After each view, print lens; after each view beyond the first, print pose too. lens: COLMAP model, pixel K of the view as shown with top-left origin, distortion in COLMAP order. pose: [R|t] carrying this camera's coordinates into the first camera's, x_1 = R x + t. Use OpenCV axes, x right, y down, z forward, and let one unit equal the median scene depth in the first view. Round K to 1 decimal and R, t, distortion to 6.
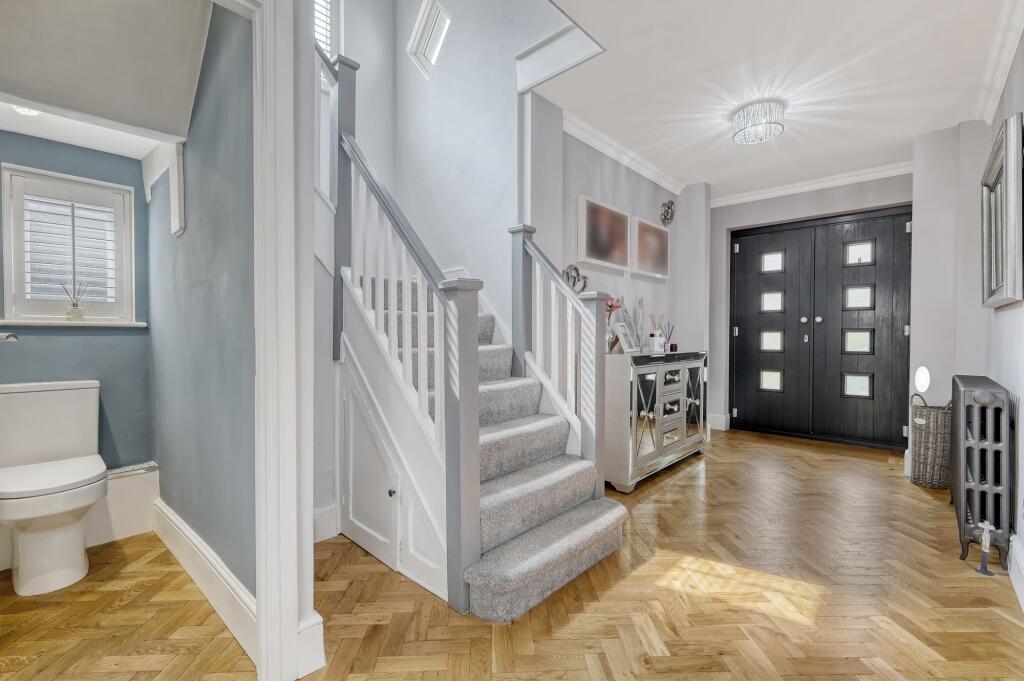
lens RADIAL K [[445.2, 0, 511.2], [0, 445.2, 339.8], [0, 0, 1]] dist [-0.001512, 0.001335]
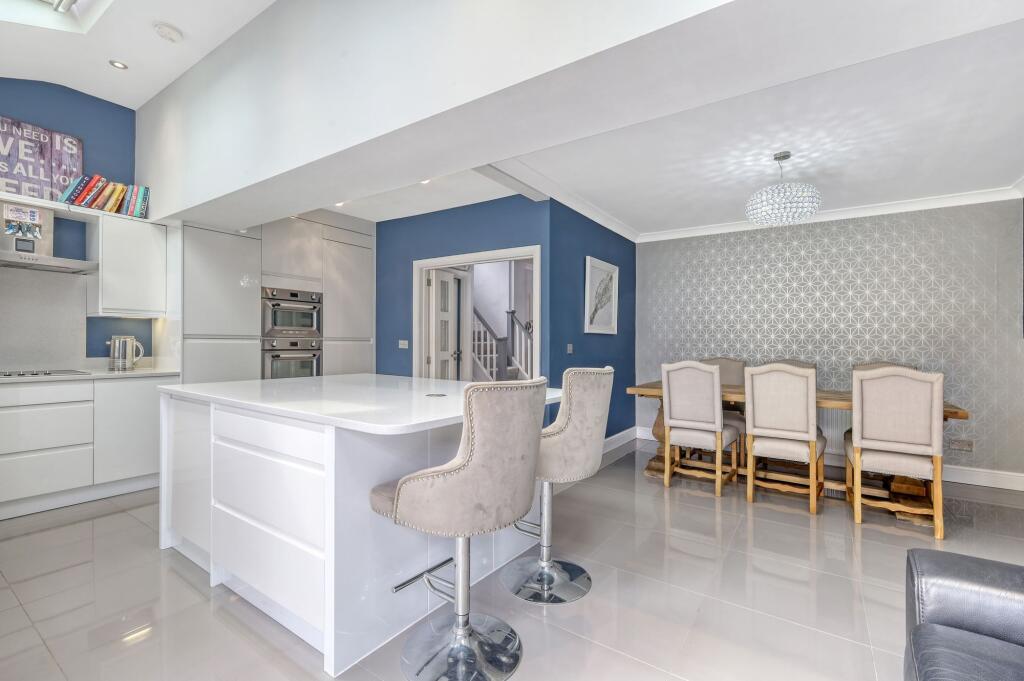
lens RADIAL K [[445.2, 0, 513.8], [0, 445.2, 338.9], [0, 0, 1]] dist [-0.001512, 0.001335]
pose [[0.988327, 0.006794, 0.152199, -0.191720], [-0.005192, 0.999927, -0.010921, -0.027228], [-0.152262, 0.010003, 0.988290, -0.872418]]
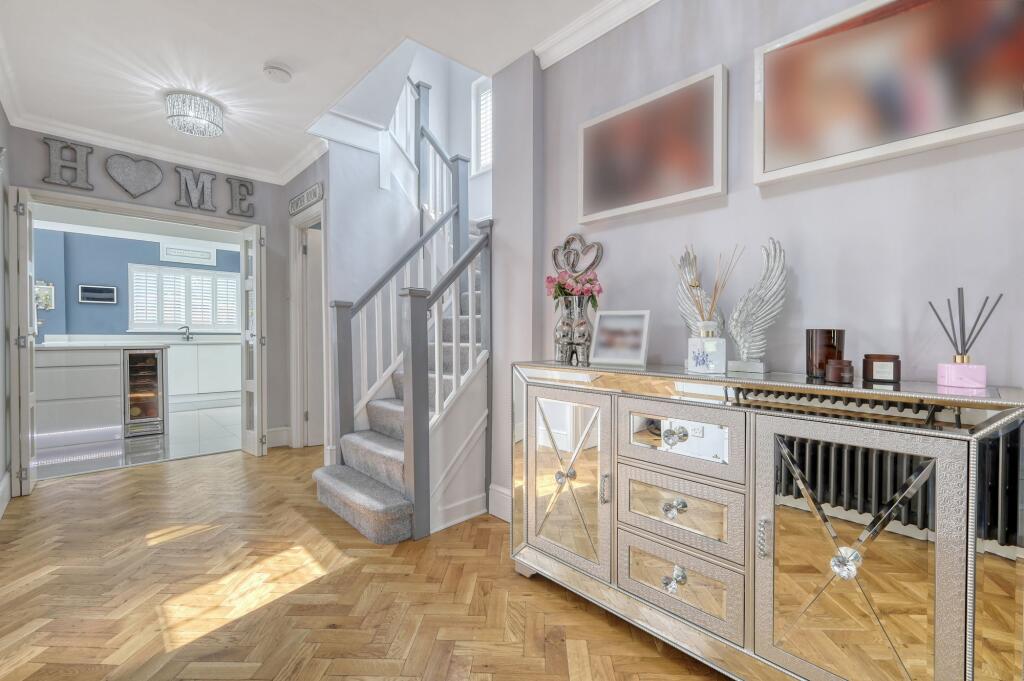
lens RADIAL K [[445.2, 0, 513.9], [0, 445.2, 341.6], [0, 0, 1]] dist [-0.001512, 0.001335]
pose [[-0.068036, 0.008836, -0.997644, 0.506451], [-0.009359, 0.999911, 0.009495, -0.002900], [0.997639, 0.009983, -0.067947, 0.568452]]
